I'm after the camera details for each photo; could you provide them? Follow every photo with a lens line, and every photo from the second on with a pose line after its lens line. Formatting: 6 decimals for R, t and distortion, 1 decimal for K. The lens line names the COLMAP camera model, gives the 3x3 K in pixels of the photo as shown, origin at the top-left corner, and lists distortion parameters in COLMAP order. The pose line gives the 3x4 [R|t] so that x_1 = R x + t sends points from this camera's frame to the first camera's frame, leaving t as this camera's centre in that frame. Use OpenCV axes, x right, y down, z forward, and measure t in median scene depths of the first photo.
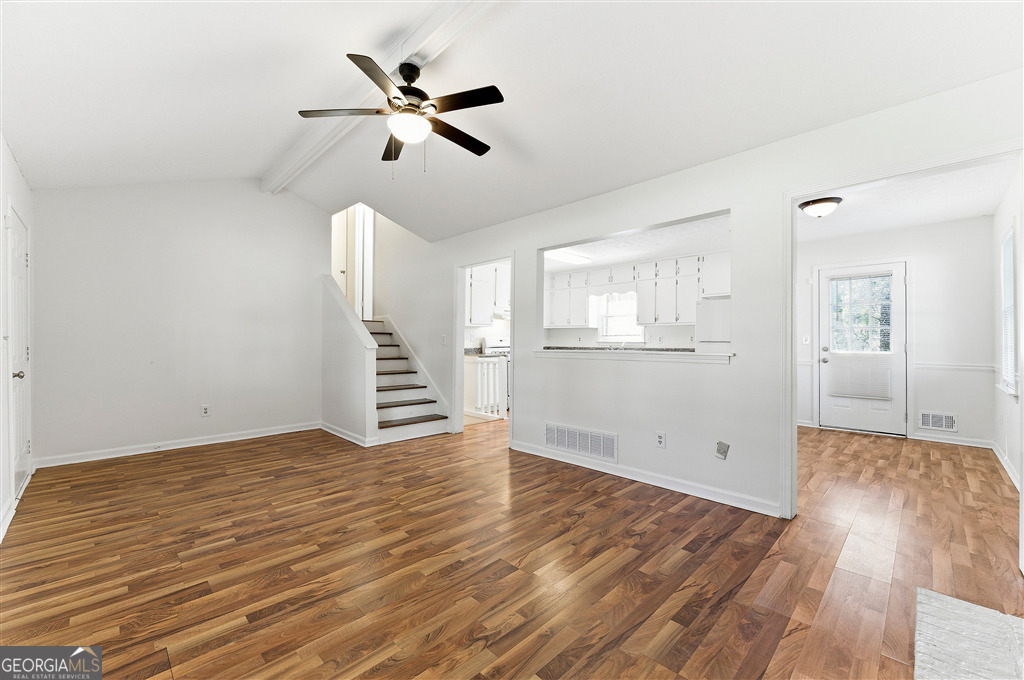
lens RADIAL K [[420.5, 0, 508.4], [0, 420.5, 342.9], [0, 0, 1]] dist [-0.001033, 0.000228]
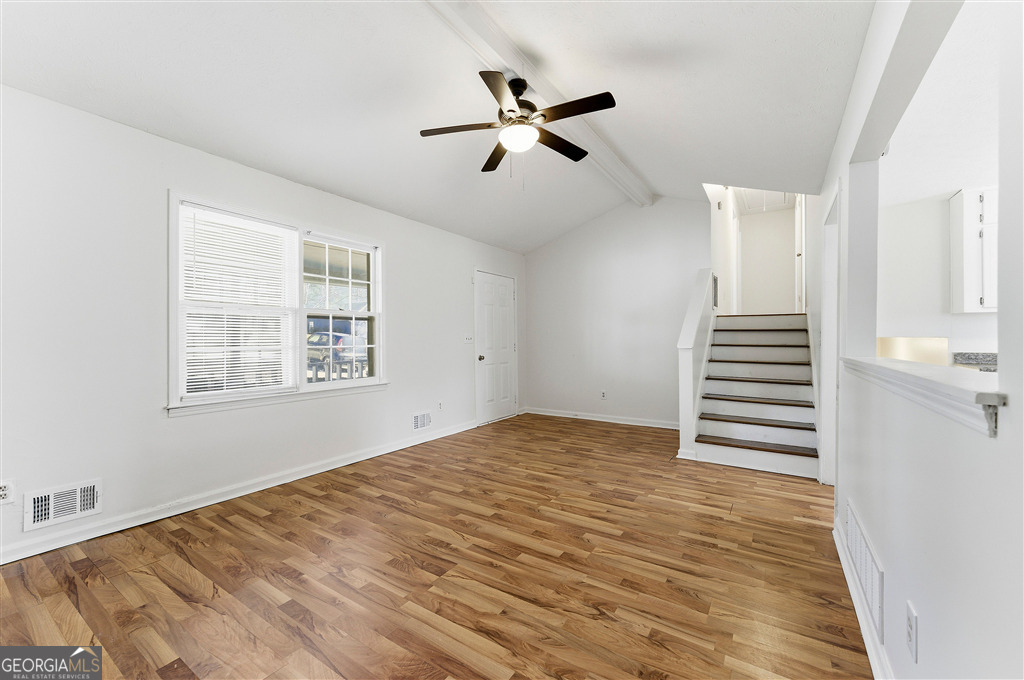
lens RADIAL K [[420.5, 0, 511.6], [0, 420.5, 363.2], [0, 0, 1]] dist [-0.001033, 0.000228]
pose [[0.181405, 0.051178, -0.982076, 0.744569], [-0.001265, 0.998656, 0.051808, -0.005290], [0.983408, -0.008156, 0.181226, 0.747732]]
